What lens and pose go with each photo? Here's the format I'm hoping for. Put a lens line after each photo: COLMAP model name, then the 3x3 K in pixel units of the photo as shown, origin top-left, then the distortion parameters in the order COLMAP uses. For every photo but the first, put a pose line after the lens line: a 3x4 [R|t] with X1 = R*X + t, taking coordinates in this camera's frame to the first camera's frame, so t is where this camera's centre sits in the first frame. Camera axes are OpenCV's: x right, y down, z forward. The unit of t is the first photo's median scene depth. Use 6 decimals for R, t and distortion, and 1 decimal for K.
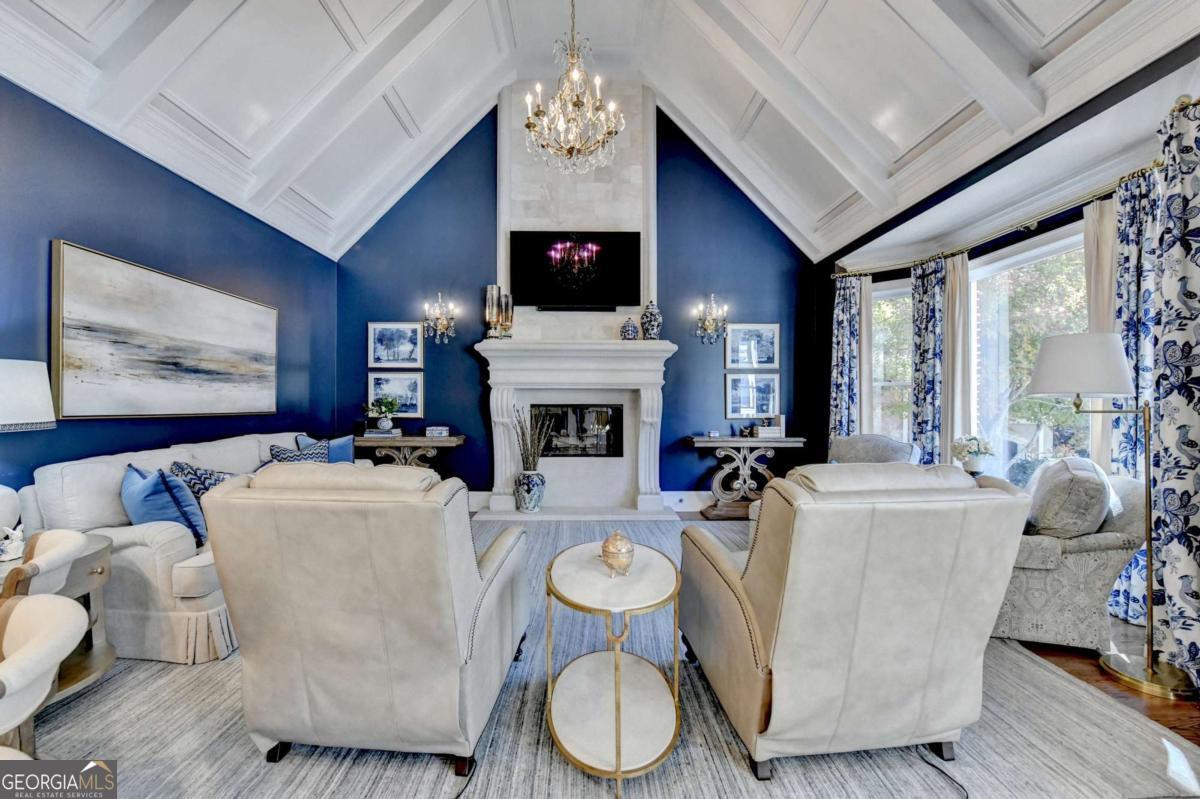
lens RADIAL K [[487.0, 0, 600.0], [0, 487.0, 399.5], [0, 0, 1]] dist [-0.021607, -0.000012]
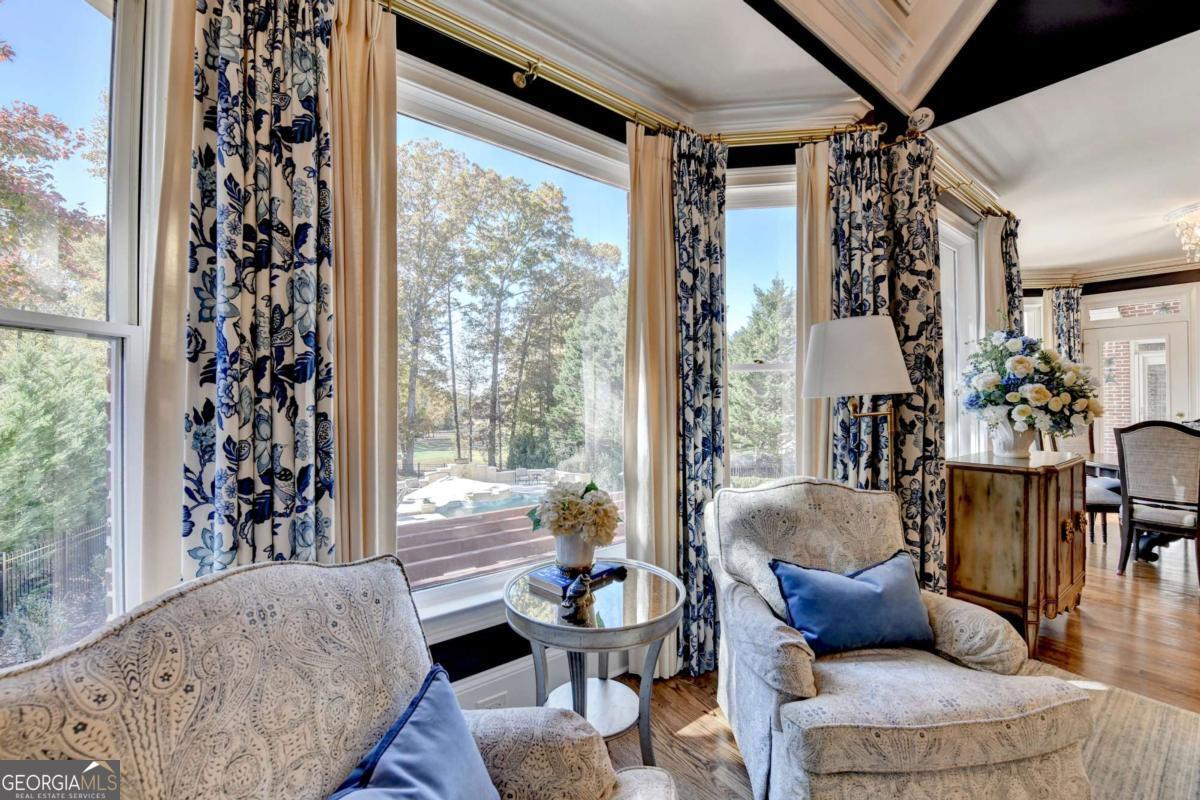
lens RADIAL K [[486.2, 0, 602.1], [0, 486.2, 393.4], [0, 0, 1]] dist [-0.021742, -0.000159]
pose [[-0.584837, 0.013401, 0.811040, 0.388002], [0.000040, 0.999864, -0.016492, 0.004431], [-0.811151, -0.009612, -0.584758, 1.168846]]
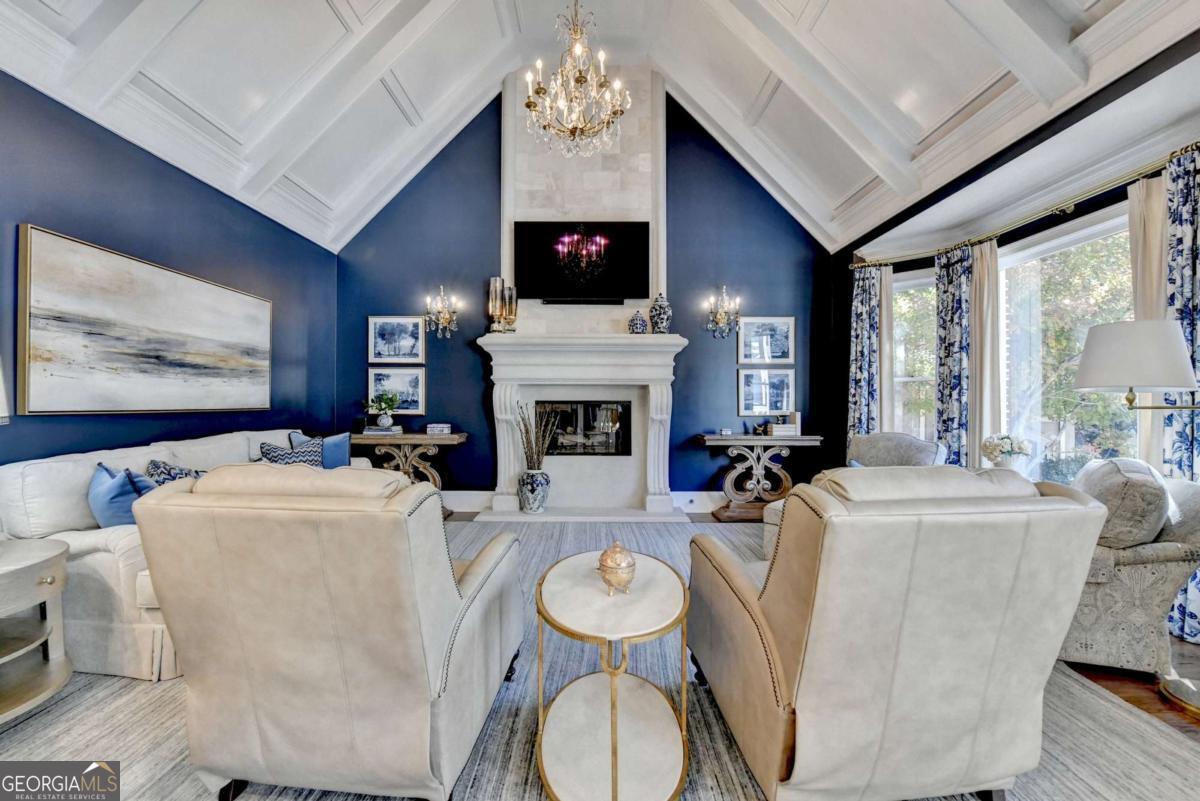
lens RADIAL K [[484.7, 0, 603.2], [0, 484.7, 395.7], [0, 0, 1]] dist [-0.021524, -0.000427]
pose [[0.999850, 0.000441, -0.017316, 0.012315], [-0.000501, 0.999994, -0.003429, 0.004002], [0.017314, 0.003437, 0.999844, 0.057891]]
